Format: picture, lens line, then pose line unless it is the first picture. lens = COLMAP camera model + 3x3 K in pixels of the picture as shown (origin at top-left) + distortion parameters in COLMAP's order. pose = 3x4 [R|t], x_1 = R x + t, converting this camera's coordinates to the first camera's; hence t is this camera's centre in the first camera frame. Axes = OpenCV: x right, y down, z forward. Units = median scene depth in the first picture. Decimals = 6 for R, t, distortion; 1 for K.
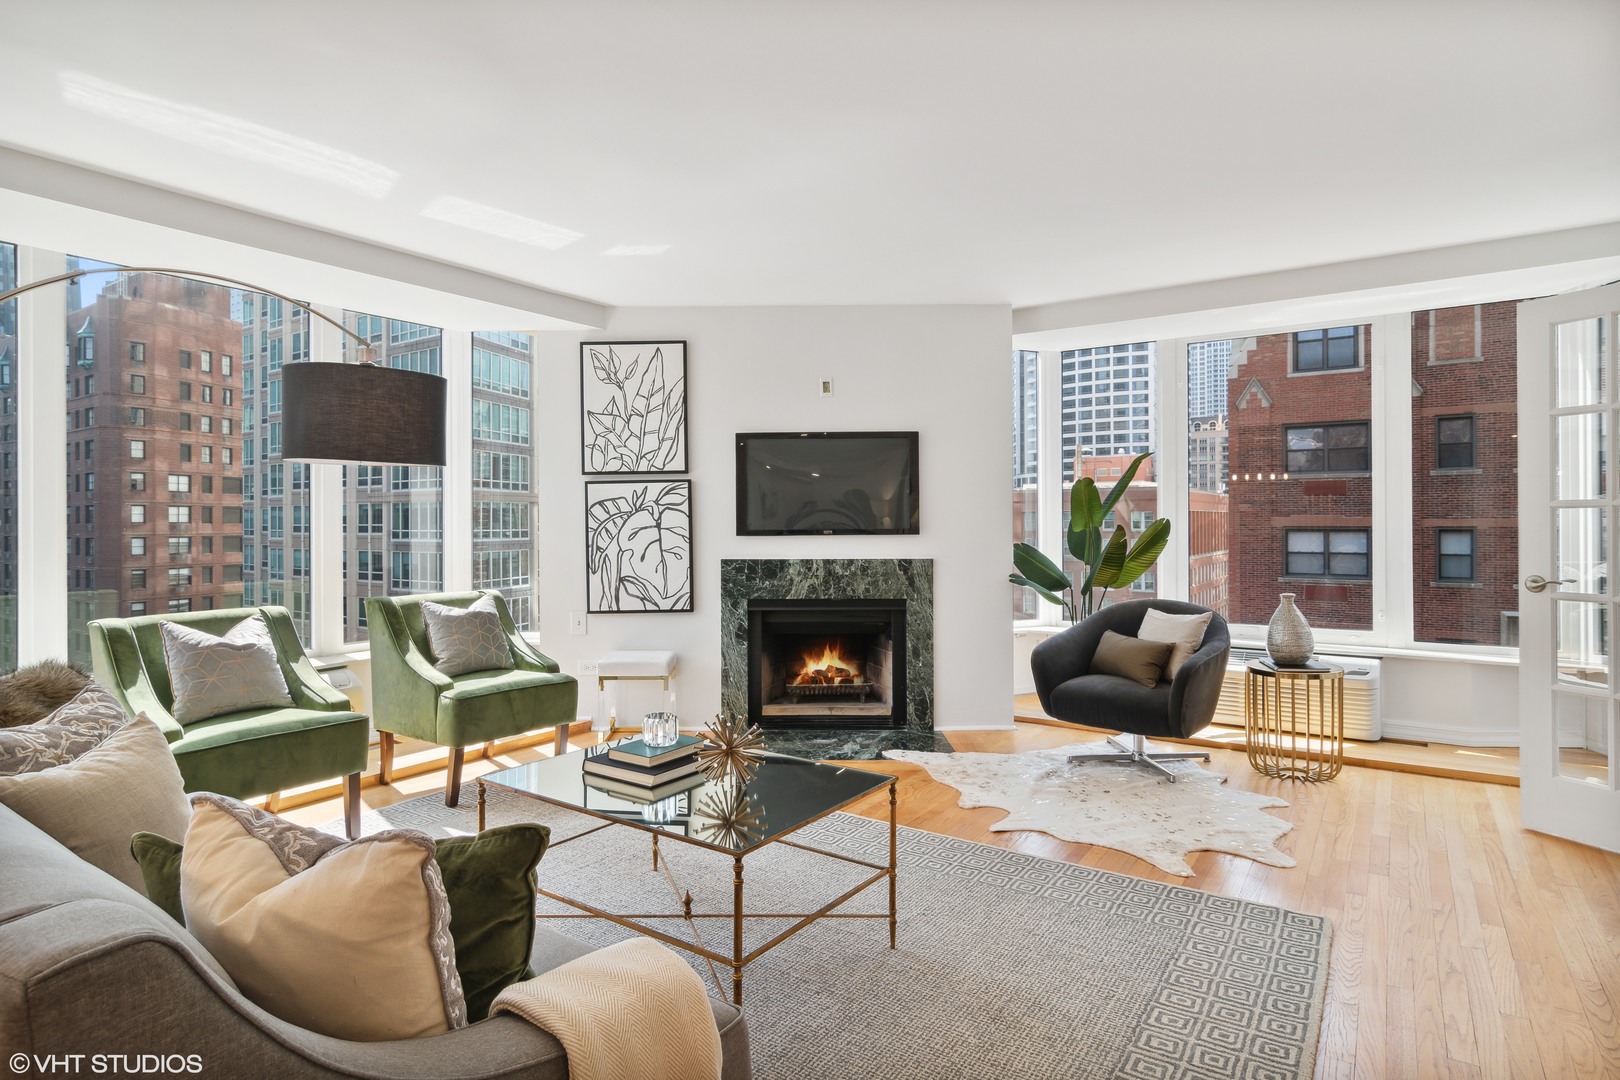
lens RADIAL K [[866.8, 0, 801.2], [0, 866.8, 518.8], [0, 0, 1]] dist [-0.000384, -0.000234]
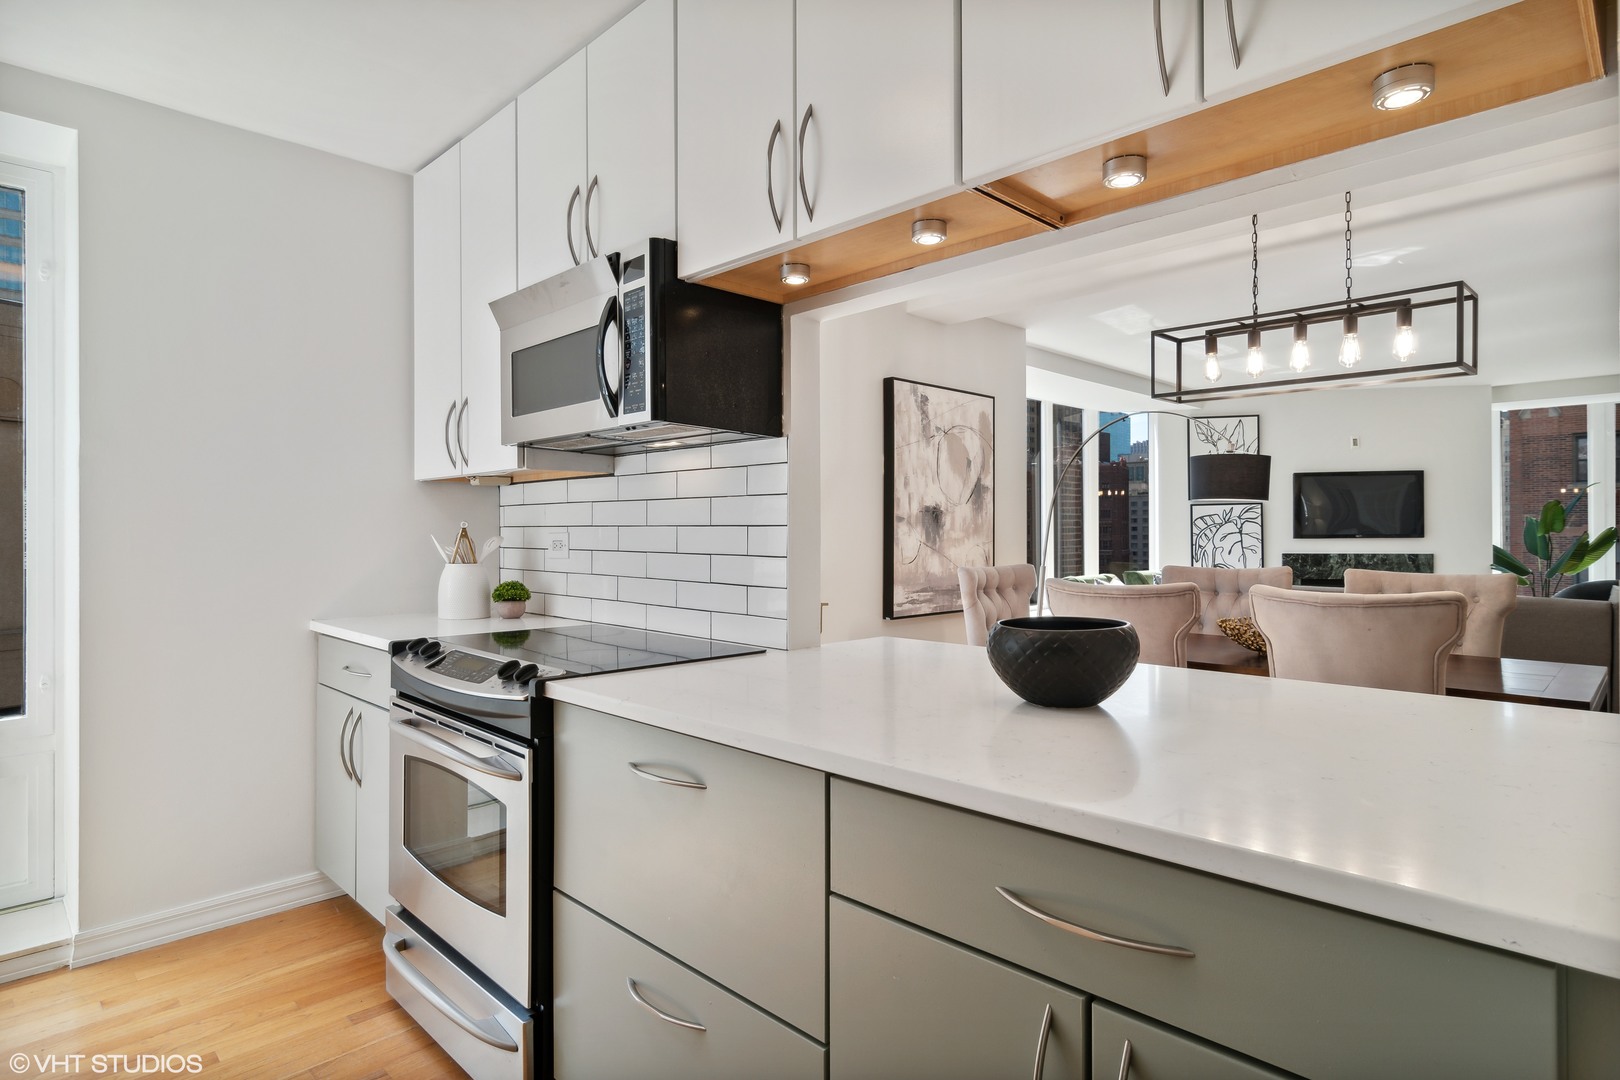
lens RADIAL K [[854.9, 0, 810.0], [0, 854.9, 532.2], [0, 0, 1]] dist [-0.000657, -0.000028]
pose [[0.982105, -0.000314, -0.188332, -0.642270], [0.000937, 0.999994, 0.003219, 0.002542], [0.188330, -0.003337, 0.982100, -0.682070]]
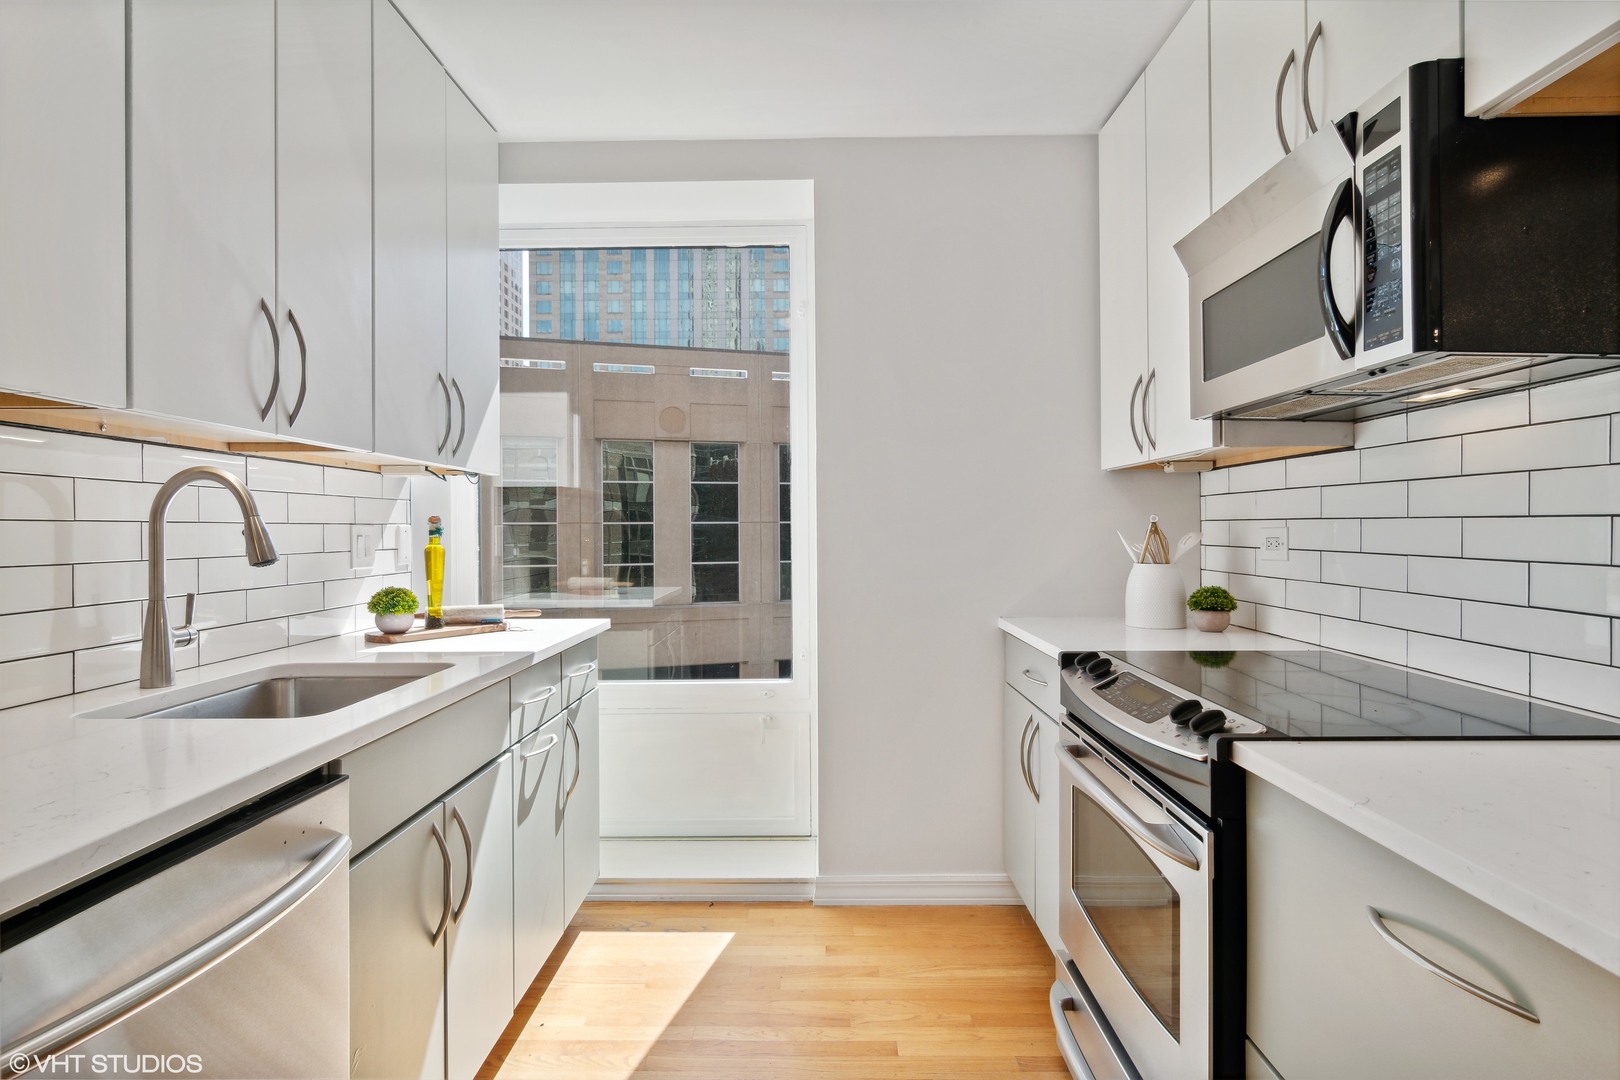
lens RADIAL K [[877.7, 0, 793.9], [0, 877.7, 532.8], [0, 0, 1]] dist [0.000356, -0.001541]
pose [[0.546982, 0.001817, -0.837143, -0.669485], [0.008173, 0.999938, 0.007510, 0.001793], [0.837105, -0.010950, 0.546933, -0.609445]]
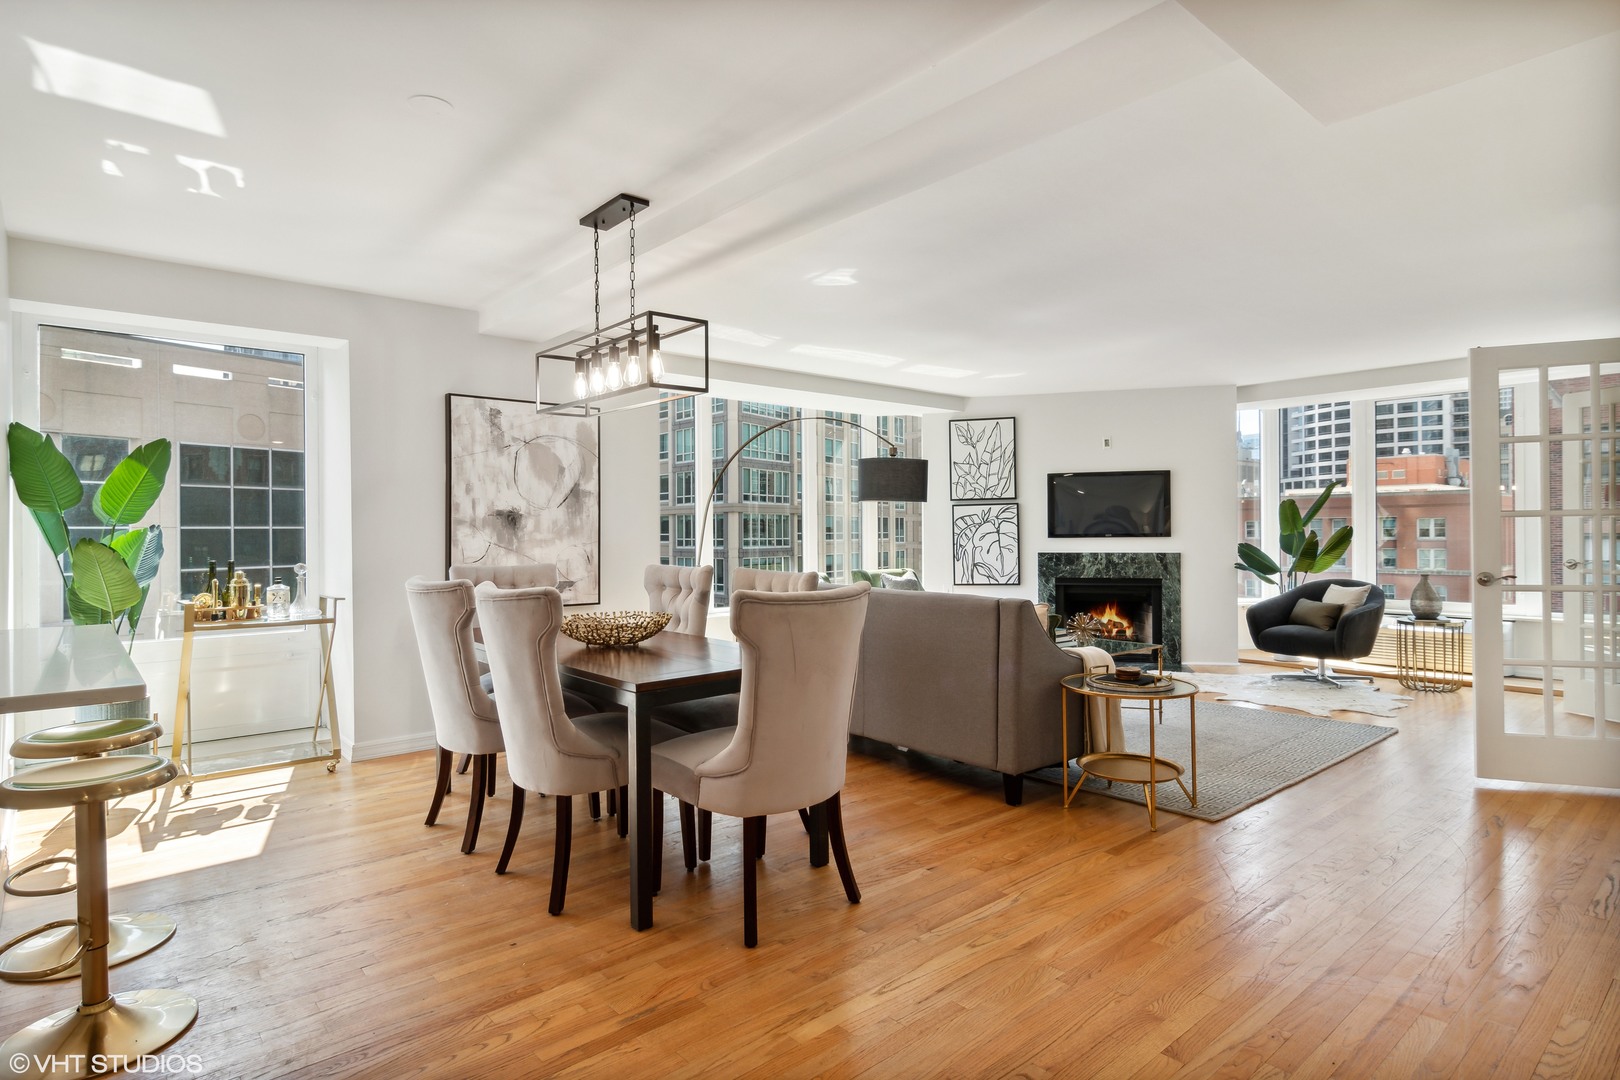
lens RADIAL K [[854.9, 0, 810.0], [0, 854.9, 532.2], [0, 0, 1]] dist [-0.000657, -0.000028]
pose [[0.966581, -0.002773, -0.256348, -0.094787], [0.004010, 0.999983, 0.004301, 0.000729], [0.256332, -0.005185, 0.966575, -0.634046]]
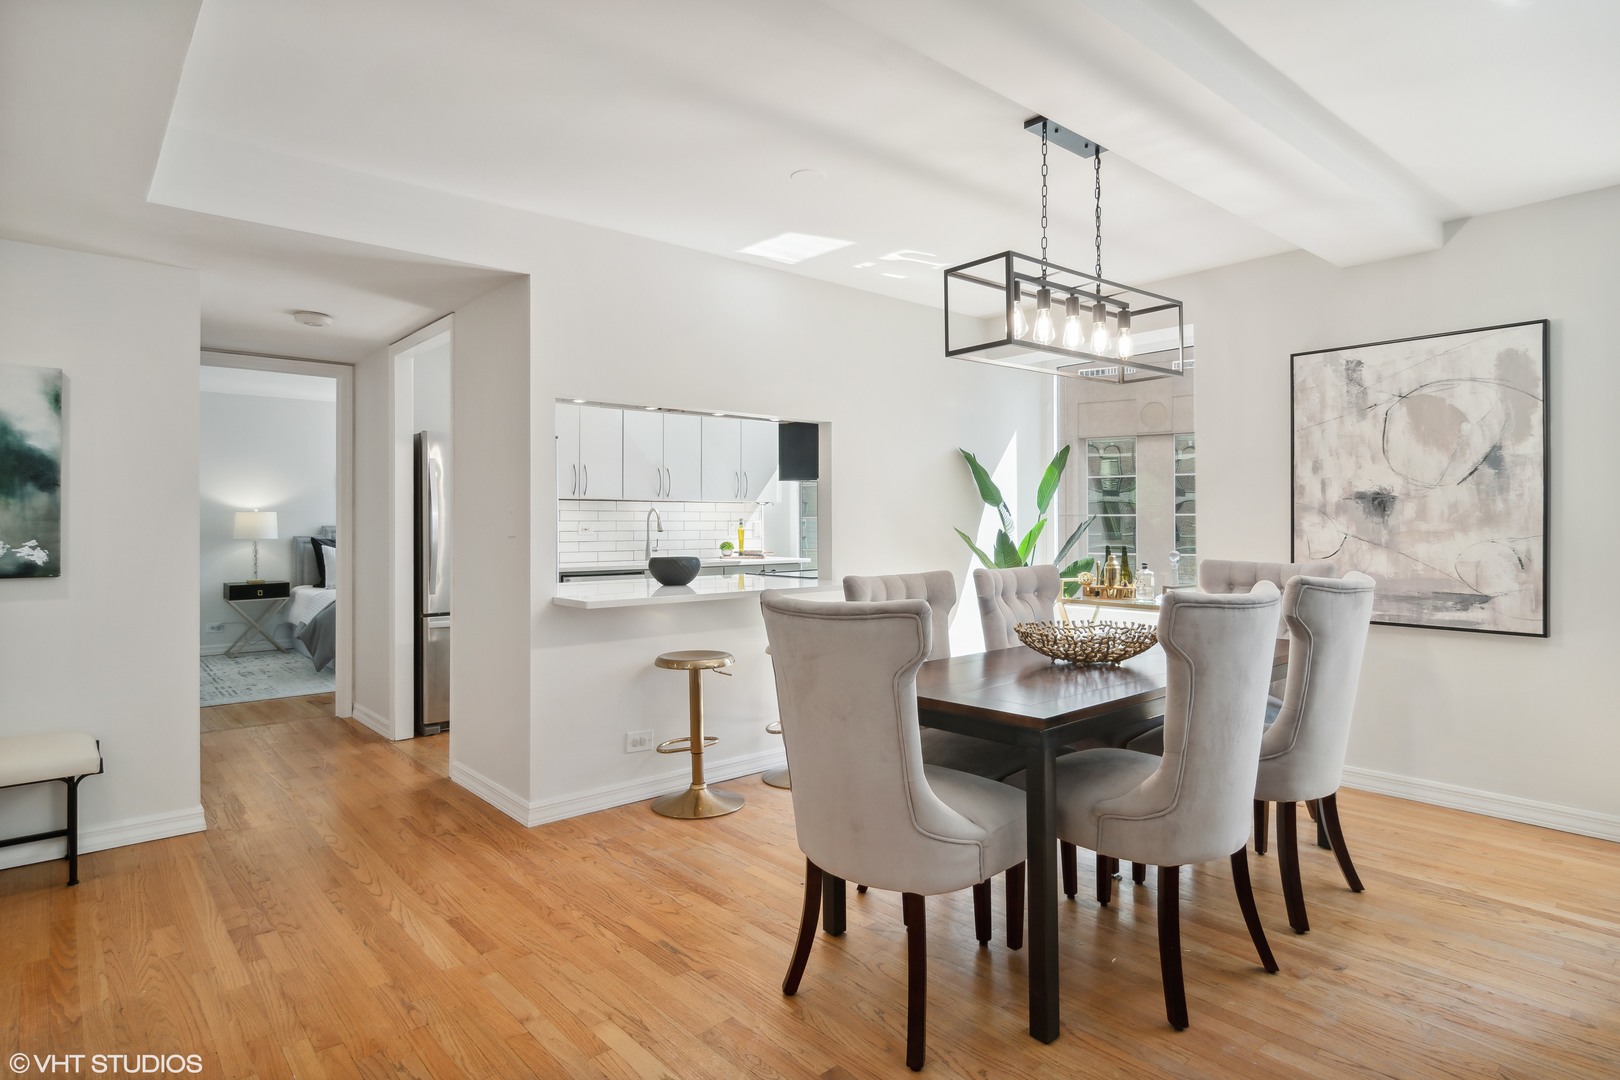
lens RADIAL K [[866.8, 0, 801.2], [0, 866.8, 518.8], [0, 0, 1]] dist [-0.000384, -0.000234]
pose [[-0.251554, -0.002017, -0.967841, 0.166260], [0.007038, 0.999968, -0.003914, 0.001357], [0.967818, -0.007797, -0.251532, -0.060503]]
